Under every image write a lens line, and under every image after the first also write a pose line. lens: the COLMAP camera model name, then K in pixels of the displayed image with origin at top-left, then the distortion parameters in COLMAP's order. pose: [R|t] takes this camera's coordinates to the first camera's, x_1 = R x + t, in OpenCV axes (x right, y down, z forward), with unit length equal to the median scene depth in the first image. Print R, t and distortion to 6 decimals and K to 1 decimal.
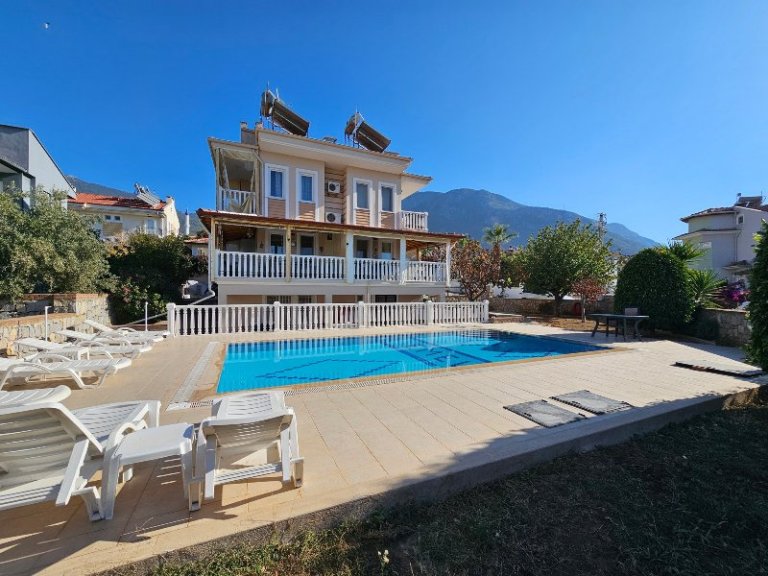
lens RADIAL K [[314.2, 0, 382.1], [0, 314.2, 293.1], [0, 0, 1]] dist [-0.002228, -0.000215]
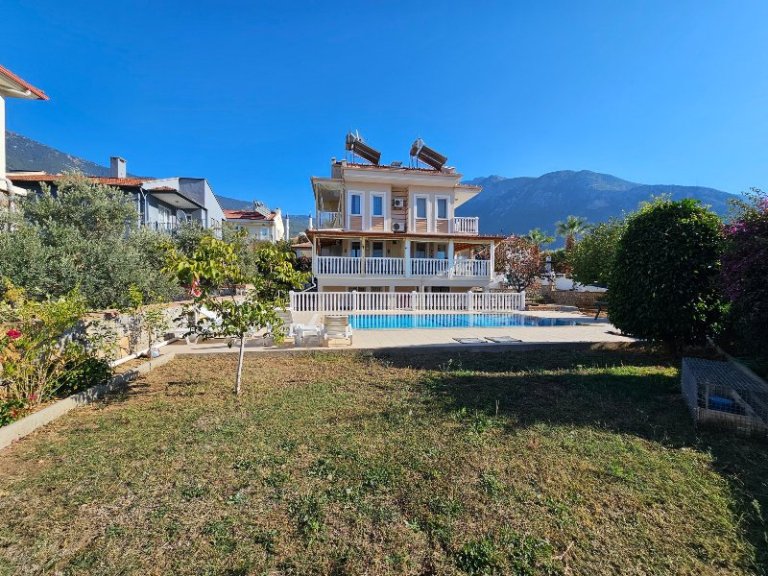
lens RADIAL K [[314.2, 0, 382.1], [0, 314.2, 293.1], [0, 0, 1]] dist [-0.002228, -0.000215]
pose [[0.966245, 0.007546, -0.257514, 0.122304], [-0.002746, 0.999816, 0.018993, 0.008188], [0.257610, -0.017645, 0.966088, -0.281364]]
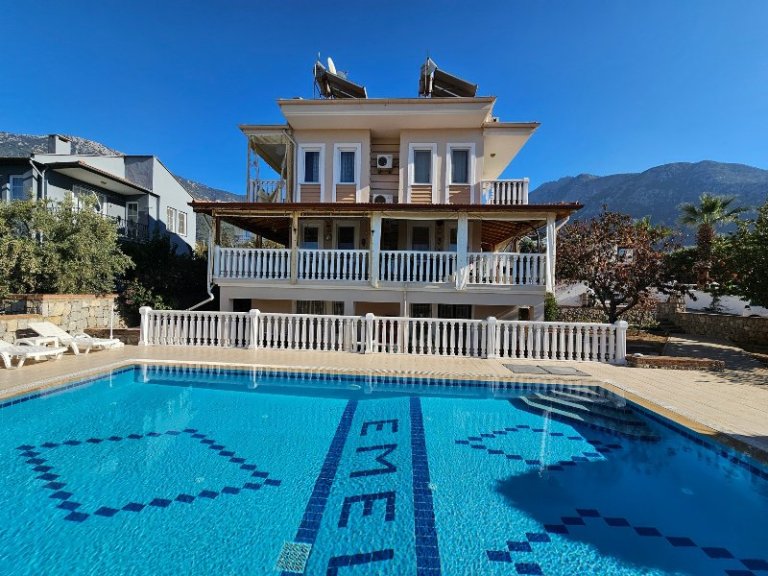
lens RADIAL K [[314.2, 0, 382.1], [0, 314.2, 293.1], [0, 0, 1]] dist [-0.002228, -0.000215]
pose [[0.883490, 0.018732, -0.468075, 0.221098], [-0.022750, 0.999737, -0.002931, -0.013414], [0.467897, 0.013238, 0.883684, 0.347971]]
